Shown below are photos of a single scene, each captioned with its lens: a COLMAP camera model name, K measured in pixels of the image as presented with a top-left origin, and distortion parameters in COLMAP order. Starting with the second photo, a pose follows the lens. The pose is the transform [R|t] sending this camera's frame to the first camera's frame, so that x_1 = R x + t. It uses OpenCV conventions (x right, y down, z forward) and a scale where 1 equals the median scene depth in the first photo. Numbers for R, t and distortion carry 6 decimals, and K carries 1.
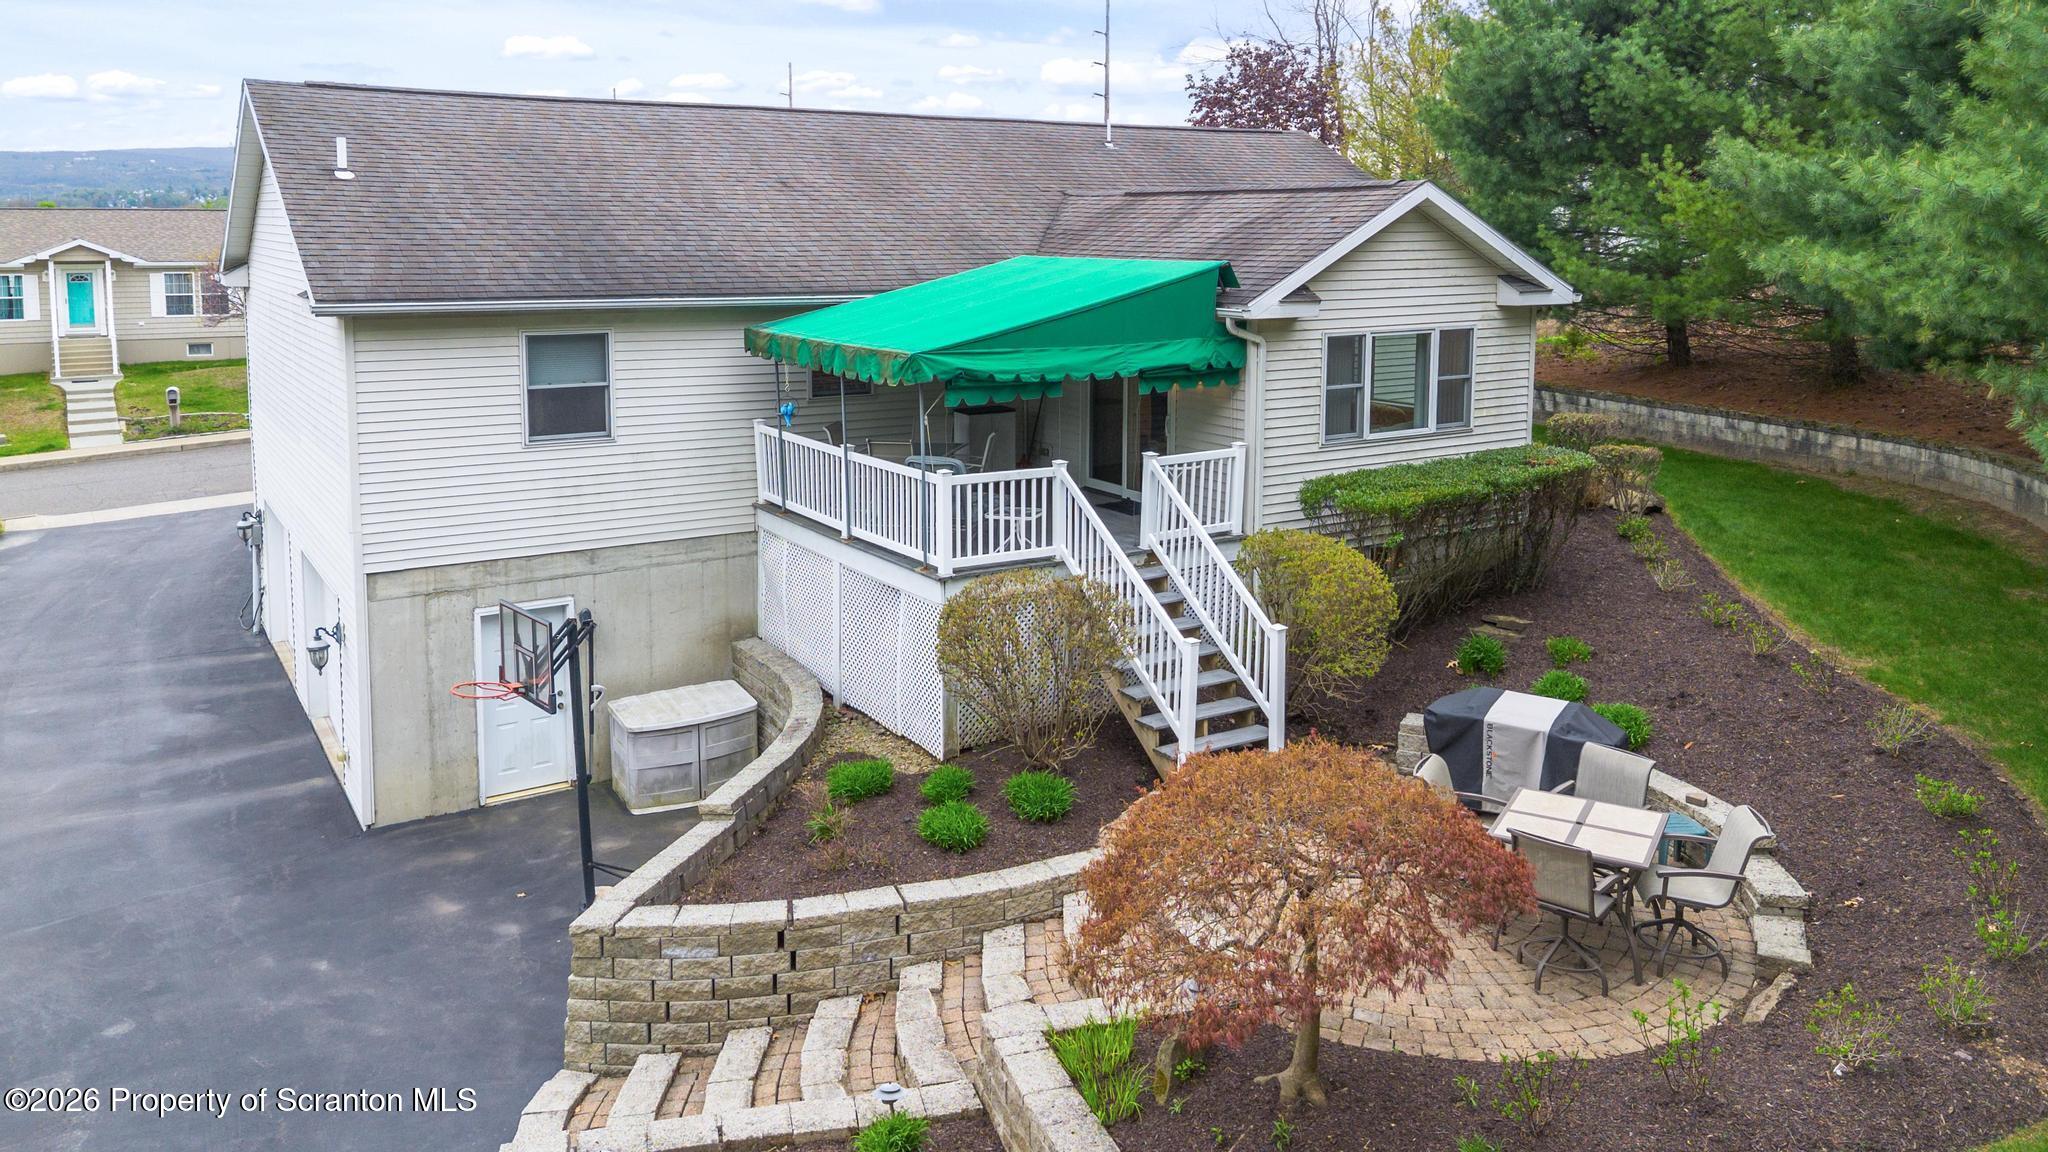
lens RADIAL K [[1527.9, 0, 1030.7], [0, 1527.9, 452.1], [0, 0, 1]] dist [0.054885, -0.002065]
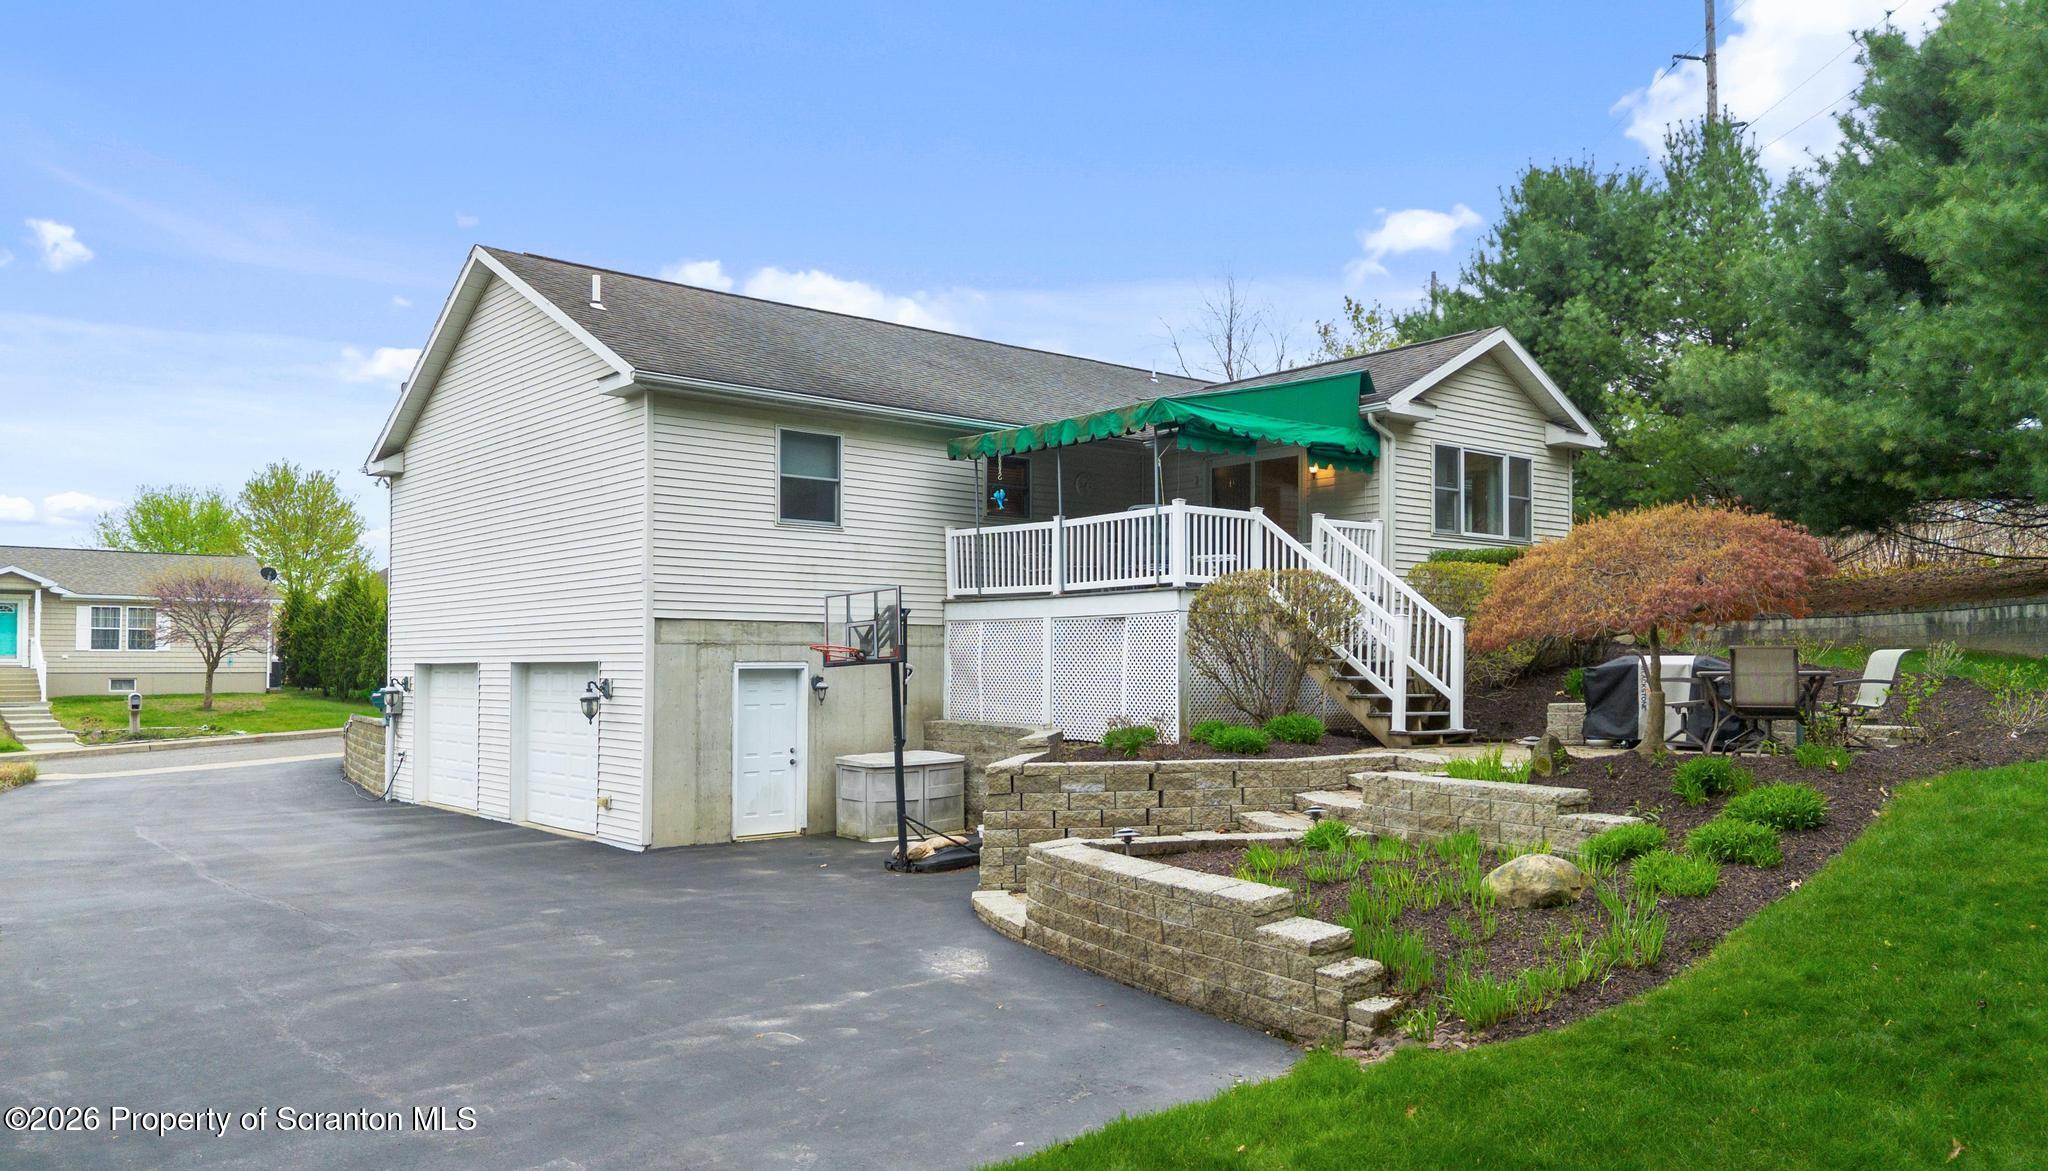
lens RADIAL K [[1539.8, 0, 1020.0], [0, 1539.8, 688.8], [0, 0, 1]] dist [0.006376, 0.112317]
pose [[0.993361, -0.005085, 0.114927, -0.282837], [0.020494, 0.990864, -0.133296, 0.280343], [-0.113199, 0.134767, 0.984390, -0.152366]]
